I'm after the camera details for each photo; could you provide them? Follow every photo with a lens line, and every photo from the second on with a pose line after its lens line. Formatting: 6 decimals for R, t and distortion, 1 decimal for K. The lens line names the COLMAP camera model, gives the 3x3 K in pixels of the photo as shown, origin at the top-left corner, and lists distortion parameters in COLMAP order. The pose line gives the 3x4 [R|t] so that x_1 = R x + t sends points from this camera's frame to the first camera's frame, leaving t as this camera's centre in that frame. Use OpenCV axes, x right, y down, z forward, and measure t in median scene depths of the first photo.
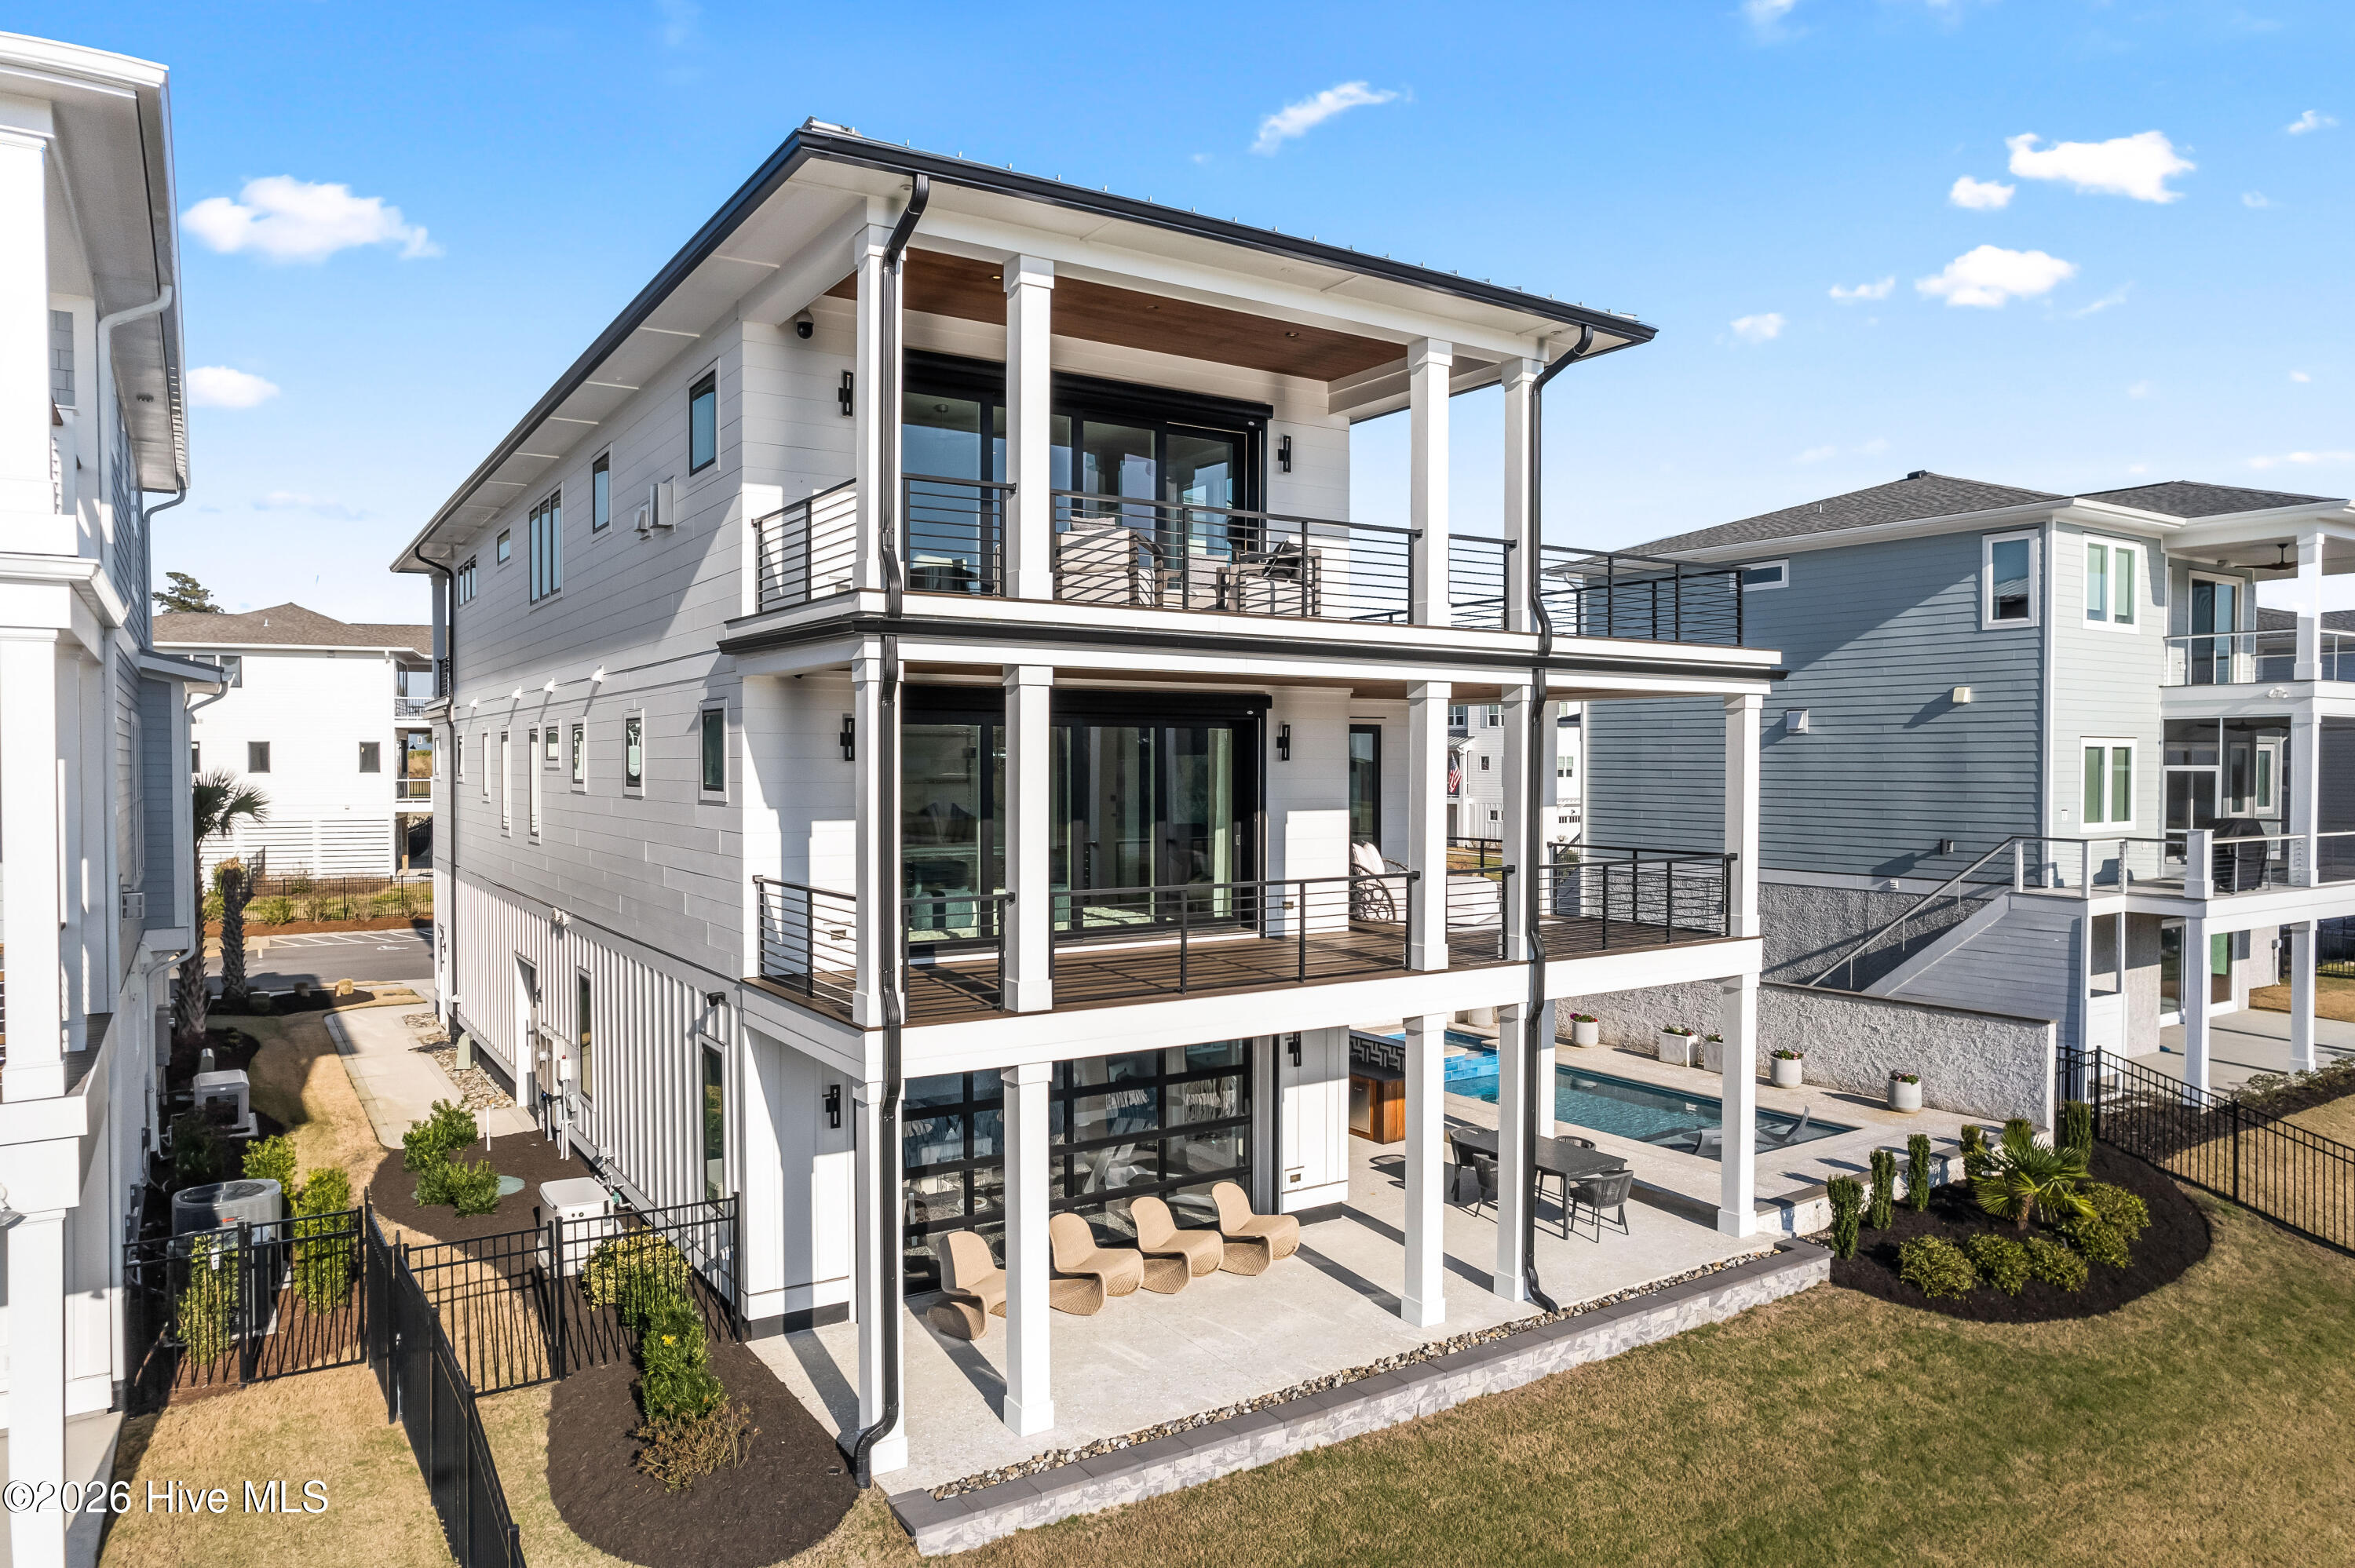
lens RADIAL K [[1535.4, 0, 1177.5], [0, 1535.4, 784.0], [0, 0, 1]] dist [-0.068953, 0.081016]
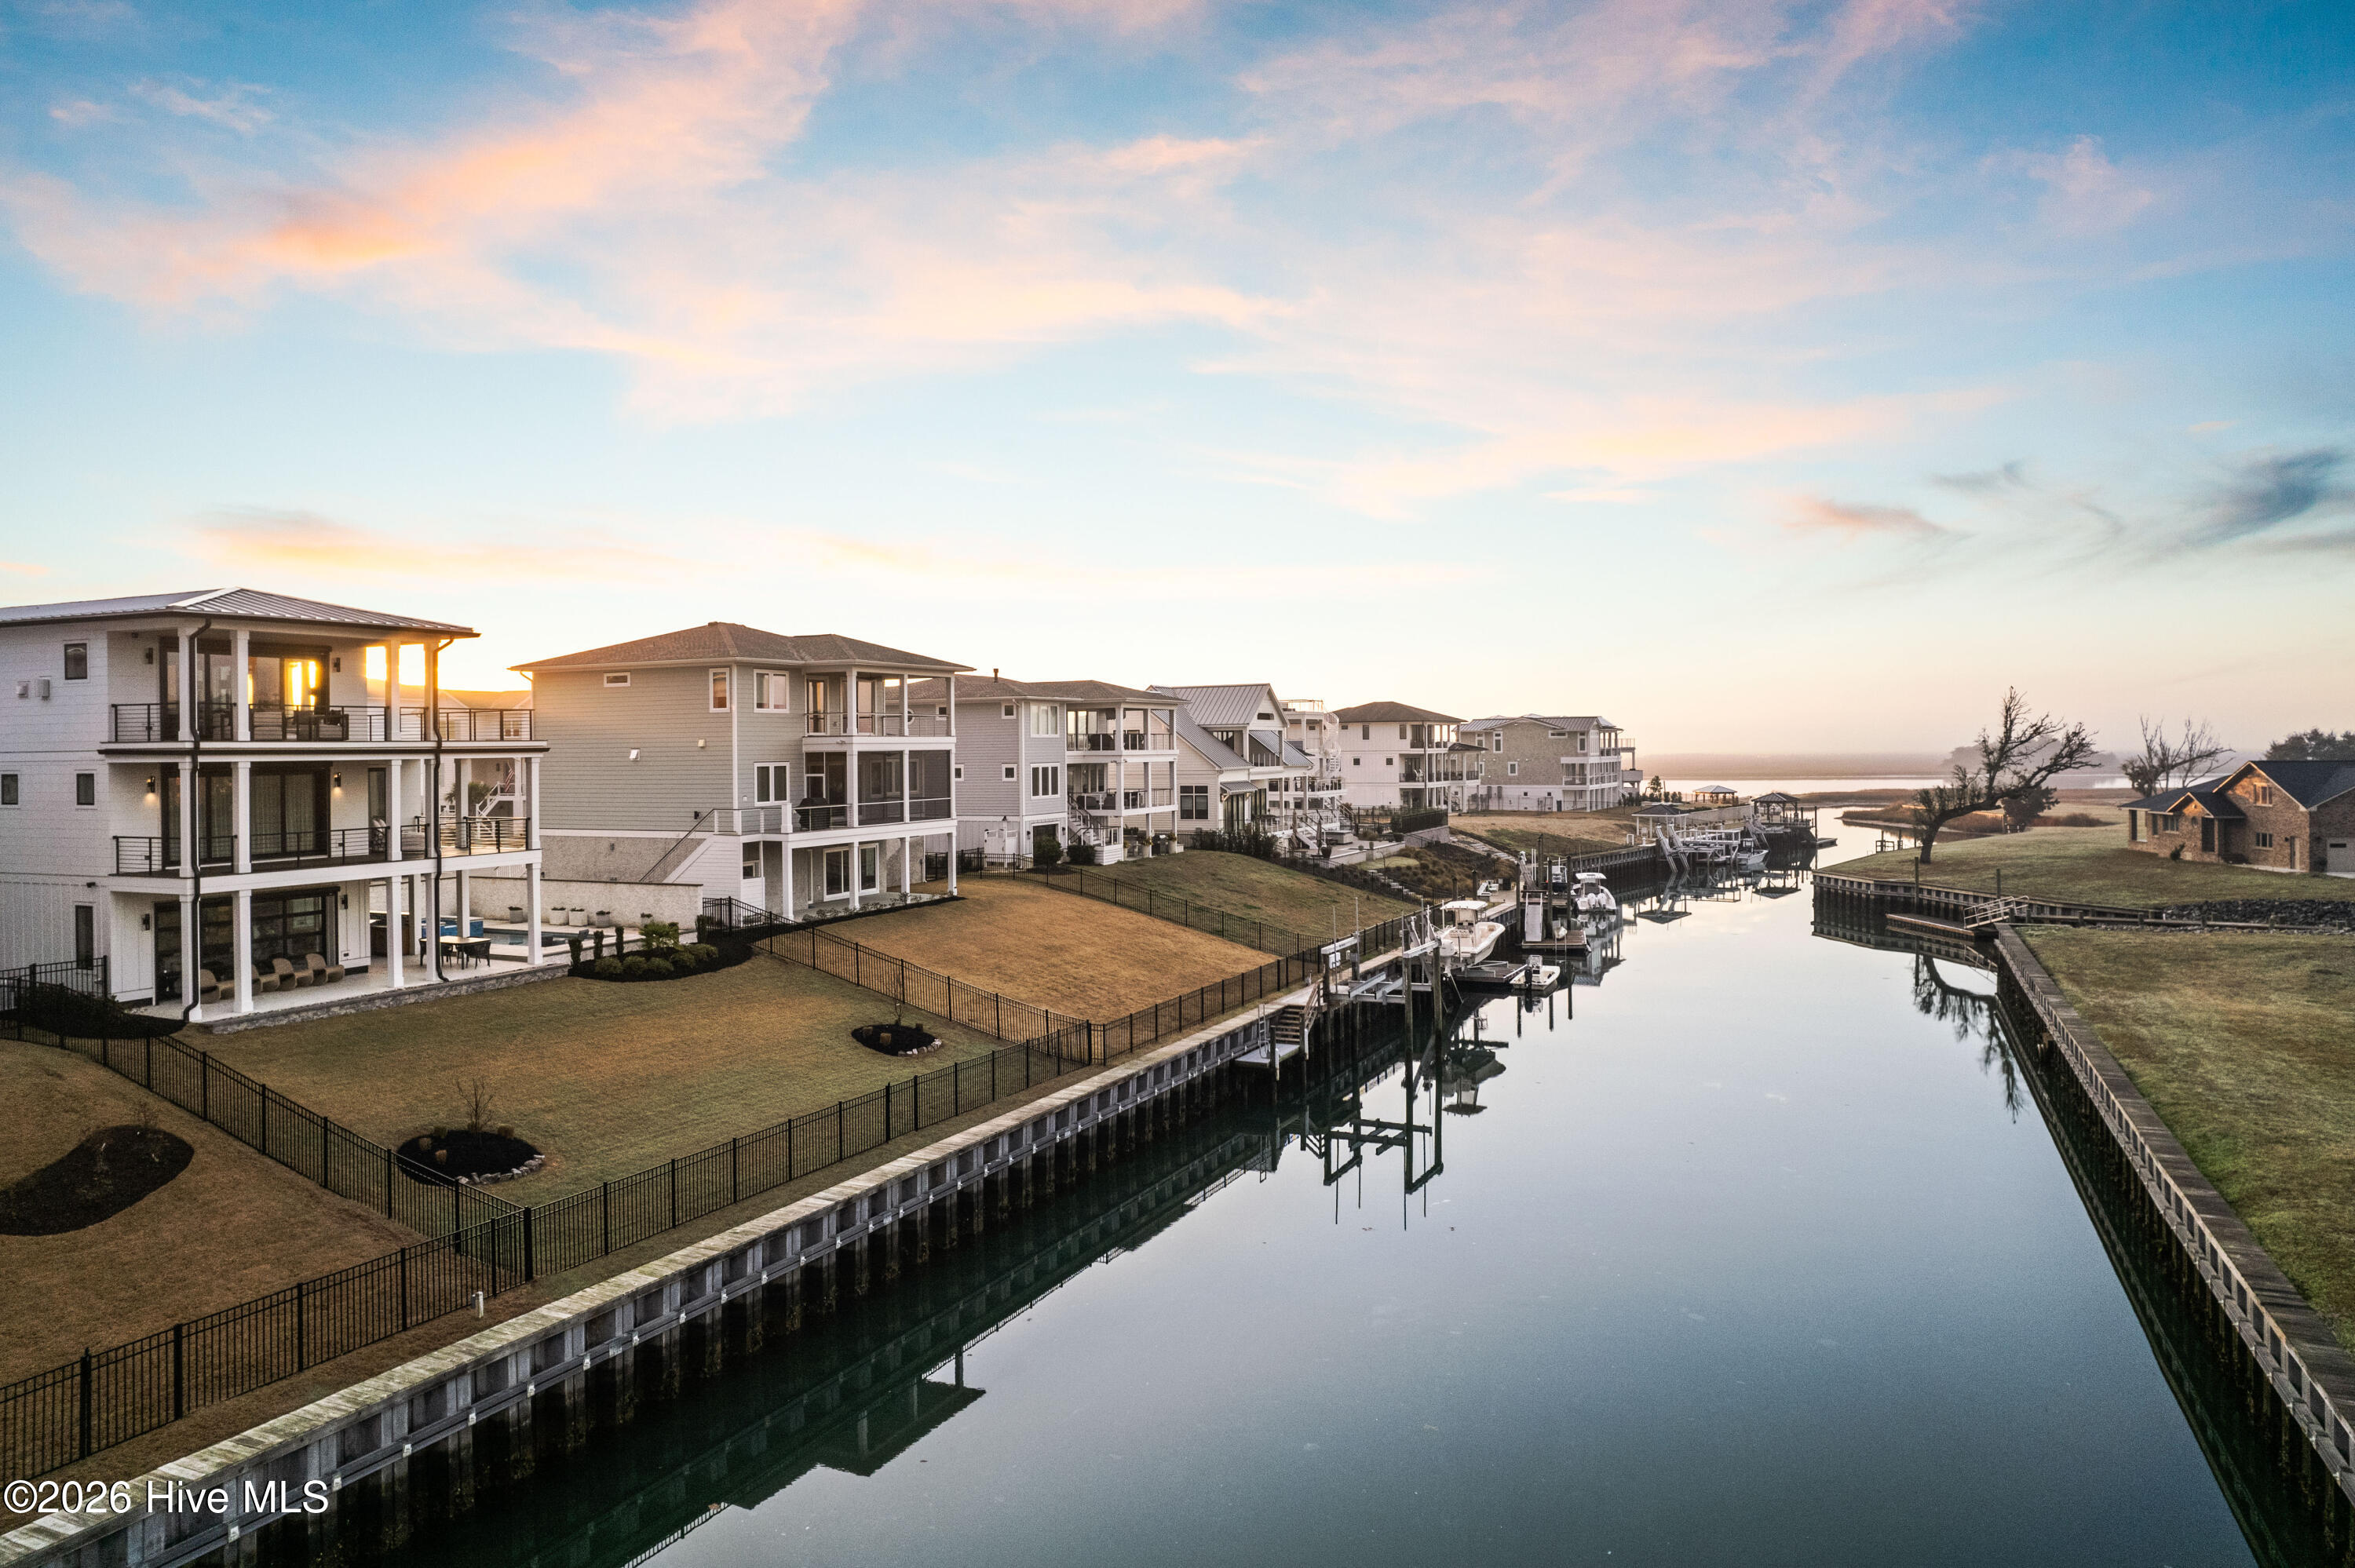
lens RADIAL K [[1535.4, 0, 1177.5], [0, 1535.4, 784.0], [0, 0, 1]] dist [-0.068953, 0.081016]
pose [[0.842307, -0.021677, 0.538562, -0.126026], [0.018734, 0.999765, 0.010941, -0.024664], [-0.538673, 0.000874, 0.842515, -2.171770]]
